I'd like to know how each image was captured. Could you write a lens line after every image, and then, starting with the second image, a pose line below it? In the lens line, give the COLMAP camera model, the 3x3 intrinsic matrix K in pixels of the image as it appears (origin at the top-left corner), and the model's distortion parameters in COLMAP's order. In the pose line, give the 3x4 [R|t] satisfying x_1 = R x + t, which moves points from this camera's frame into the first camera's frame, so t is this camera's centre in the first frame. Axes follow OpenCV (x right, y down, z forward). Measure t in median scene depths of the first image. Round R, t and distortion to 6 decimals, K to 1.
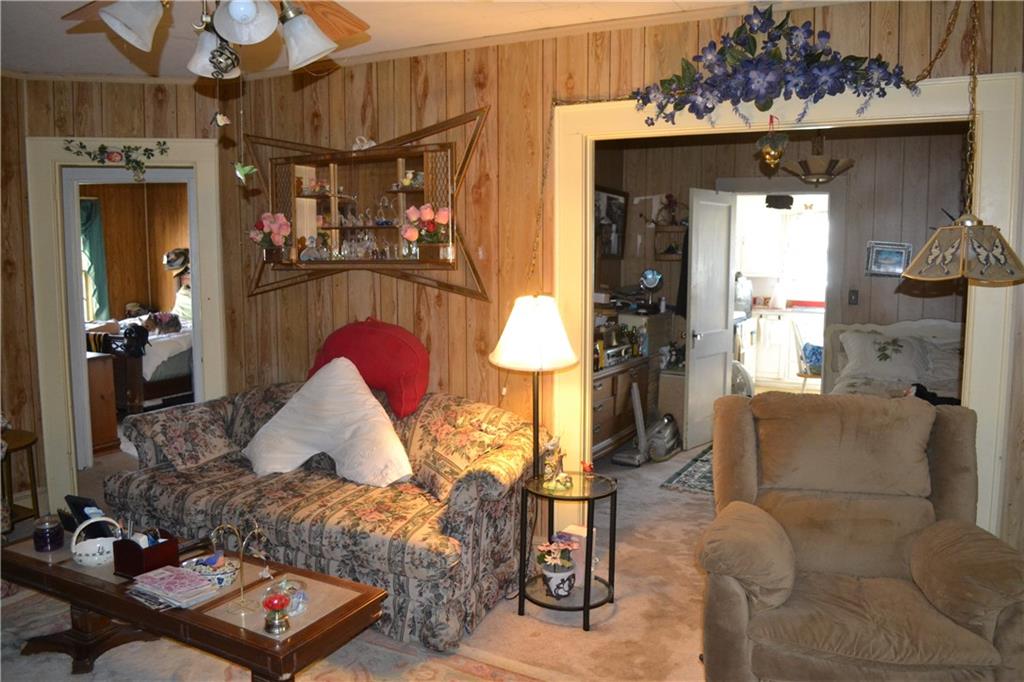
lens RADIAL K [[813.2, 0, 513.4], [0, 813.2, 344.5], [0, 0, 1]] dist [-0.084546, 0.011864]
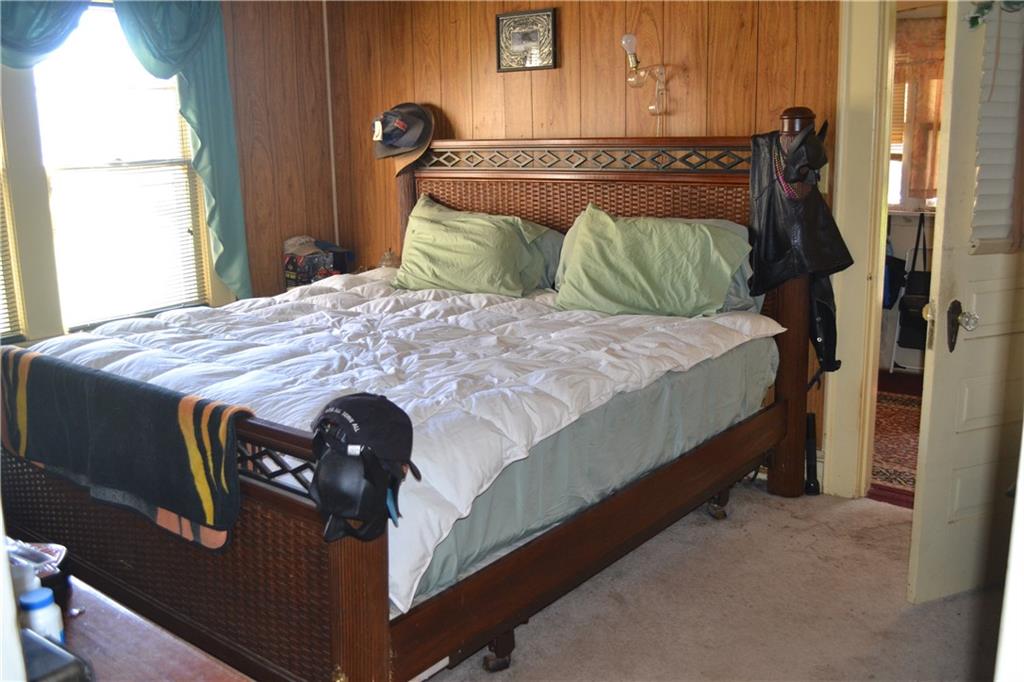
lens RADIAL K [[979.7, 0, 511.5], [0, 979.7, 341.2], [0, 0, 1]] dist [-0.059058, 0.000000]
pose [[0.978568, 0.023446, -0.204586, -0.268285], [-0.003263, 0.995138, 0.098439, -0.049880], [0.205899, -0.095662, 0.973886, 0.529505]]
